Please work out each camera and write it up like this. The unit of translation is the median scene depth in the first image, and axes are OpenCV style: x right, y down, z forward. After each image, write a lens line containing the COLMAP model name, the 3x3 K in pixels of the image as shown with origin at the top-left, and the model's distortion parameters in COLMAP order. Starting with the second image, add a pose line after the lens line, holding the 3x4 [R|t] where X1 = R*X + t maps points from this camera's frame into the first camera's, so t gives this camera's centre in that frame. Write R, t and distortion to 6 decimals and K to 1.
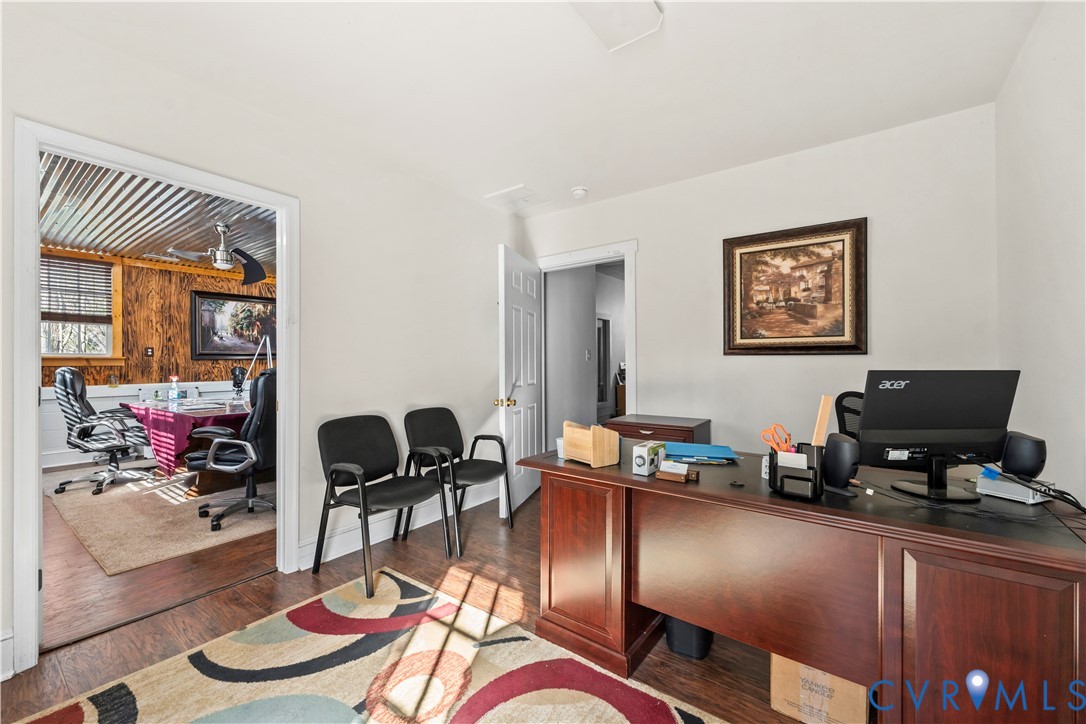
lens RADIAL K [[438.2, 0, 542.4], [0, 438.2, 360.0], [0, 0, 1]] dist [-0.002009, 0.000132]
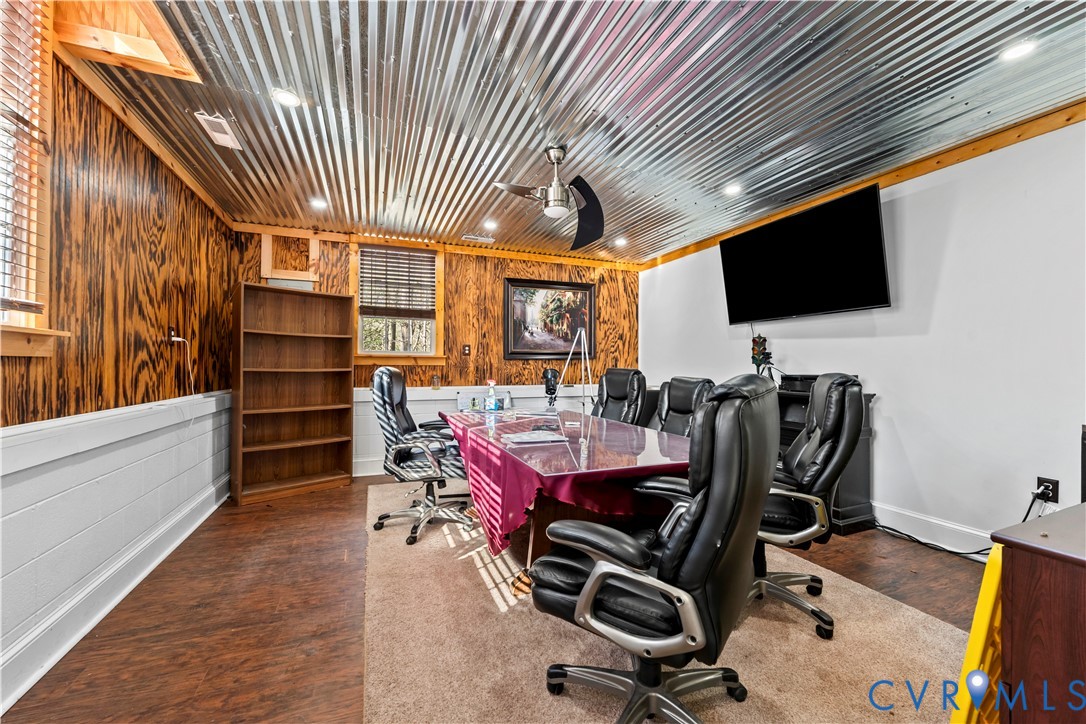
lens RADIAL K [[438.2, 0, 543.4], [0, 438.2, 361.4], [0, 0, 1]] dist [-0.002009, 0.000132]
pose [[0.850004, 0.006677, -0.526735, -0.320443], [-0.007960, 0.999968, -0.000169, 0.002944], [0.526717, 0.004337, 0.850030, 0.351867]]
